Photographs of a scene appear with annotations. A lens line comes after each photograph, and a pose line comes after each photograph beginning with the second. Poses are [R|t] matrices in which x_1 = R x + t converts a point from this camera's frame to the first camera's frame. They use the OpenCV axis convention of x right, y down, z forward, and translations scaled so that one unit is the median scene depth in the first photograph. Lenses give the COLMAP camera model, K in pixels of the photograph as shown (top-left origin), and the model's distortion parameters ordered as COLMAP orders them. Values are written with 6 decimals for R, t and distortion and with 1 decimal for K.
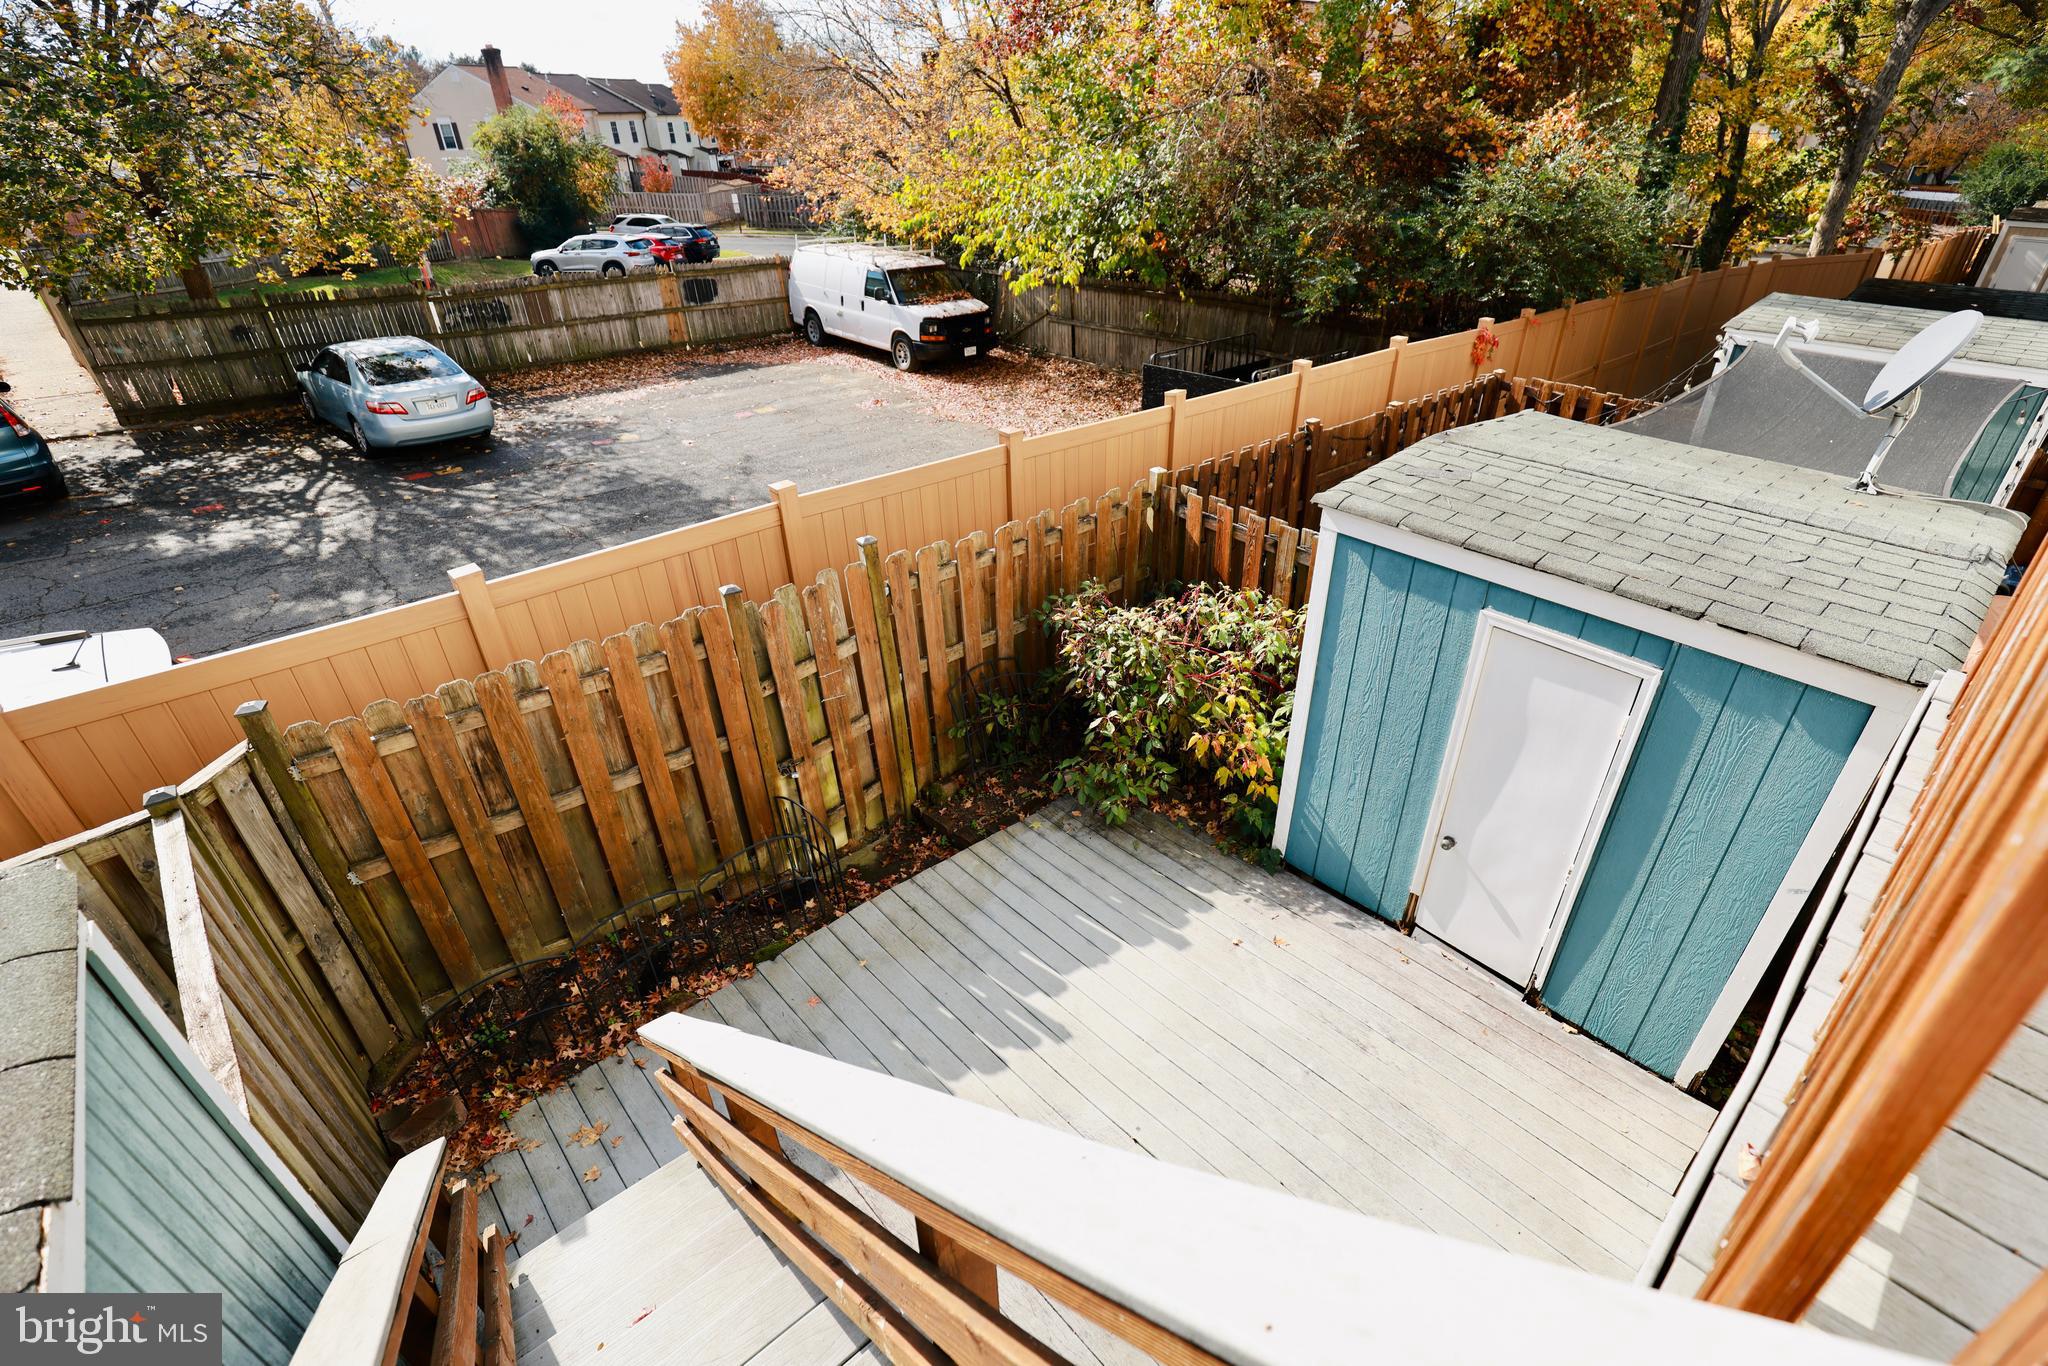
lens RADIAL K [[944.9, 0, 1032.9], [0, 944.9, 691.8], [0, 0, 1]] dist [-0.038634, 0.007585]
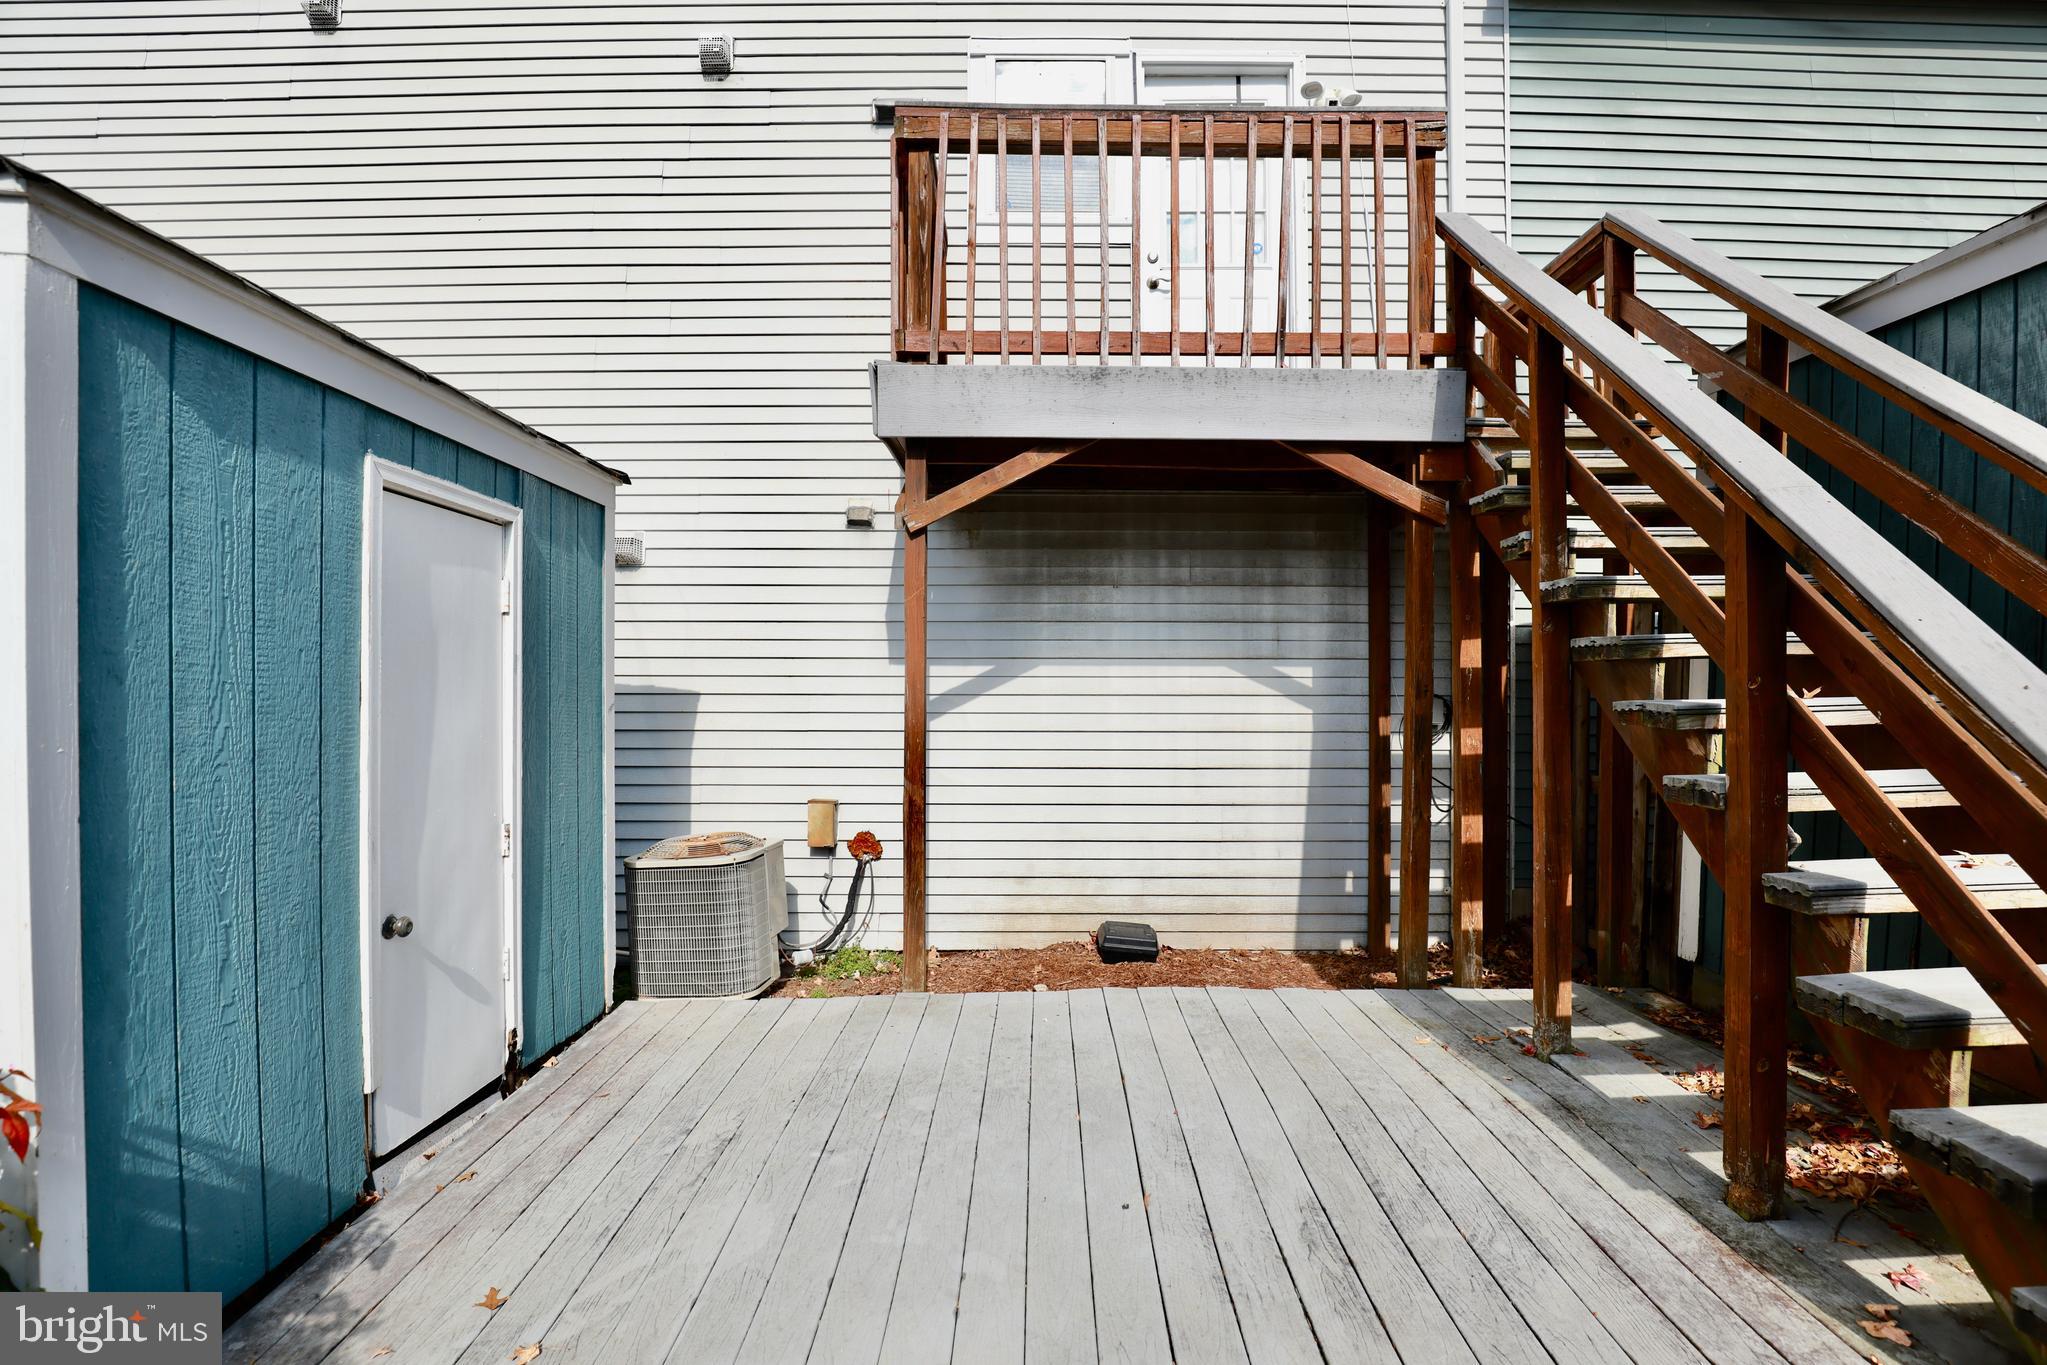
lens RADIAL K [[944.5, 0, 1032.4], [0, 944.5, 691.3], [0, 0, 1]] dist [-0.038634, 0.007585]
pose [[-0.729897, 0.010415, 0.683478, -0.214607], [0.368043, 0.848565, 0.380108, -0.026645], [-0.576017, 0.528989, -0.623198, 1.126034]]
